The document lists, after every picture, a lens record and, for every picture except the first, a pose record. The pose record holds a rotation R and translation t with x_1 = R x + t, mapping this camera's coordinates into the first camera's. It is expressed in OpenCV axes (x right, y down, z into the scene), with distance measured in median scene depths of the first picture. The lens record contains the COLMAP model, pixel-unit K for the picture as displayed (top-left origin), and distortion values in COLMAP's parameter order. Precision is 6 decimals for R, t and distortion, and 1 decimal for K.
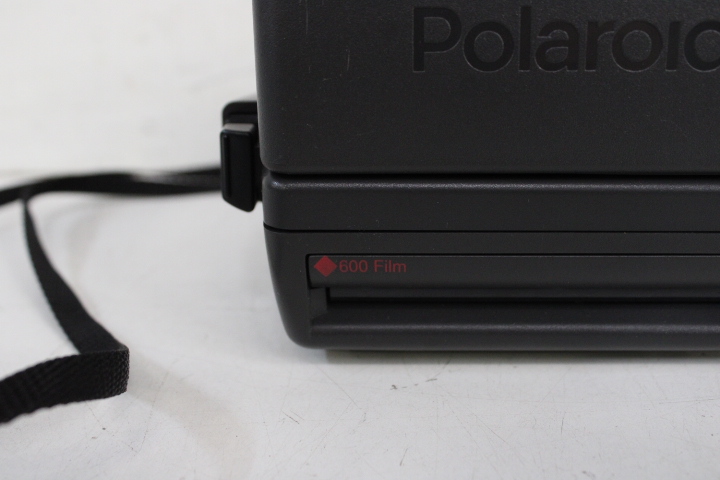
lens RADIAL K [[804.3, 0, 363.2], [0, 804.3, 239.8], [0, 0, 1]] dist [-0.095553, 0.000000]
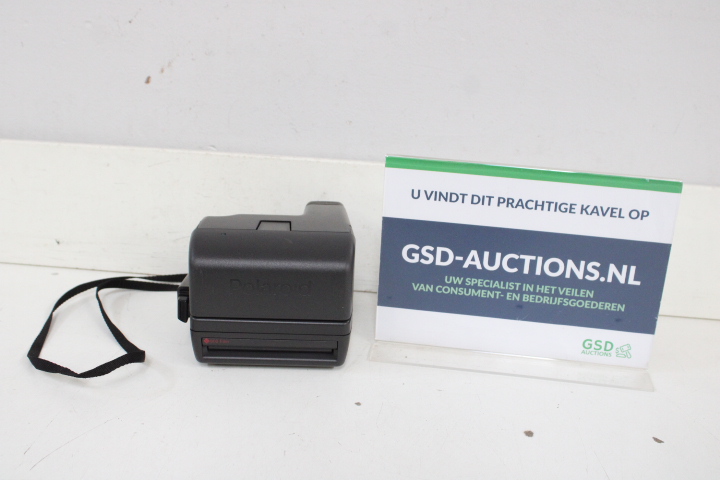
lens RADIAL K [[804.3, 0, 356.7], [0, 804.3, 237.7], [0, 0, 1]] dist [-0.095553, 0.000000]
pose [[0.995395, 0.029247, 0.091284, 0.284697], [-0.027716, 0.999454, -0.018001, -0.386633], [-0.091761, 0.015388, 0.995662, -2.680721]]
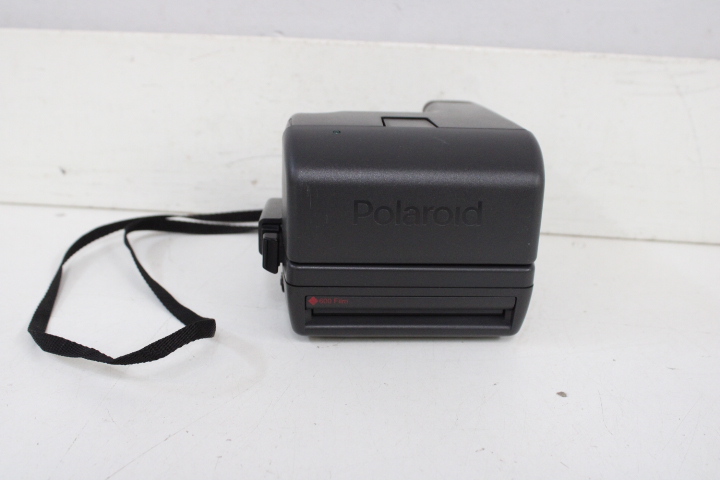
lens RADIAL K [[804.3, 0, 363.1], [0, 804.3, 240.9], [0, 0, 1]] dist [-0.095553, 0.000000]
pose [[0.993420, 0.008826, 0.114185, -0.169939], [-0.012103, 0.999534, 0.028033, -0.206272], [-0.113884, -0.029231, 0.993064, -1.315197]]
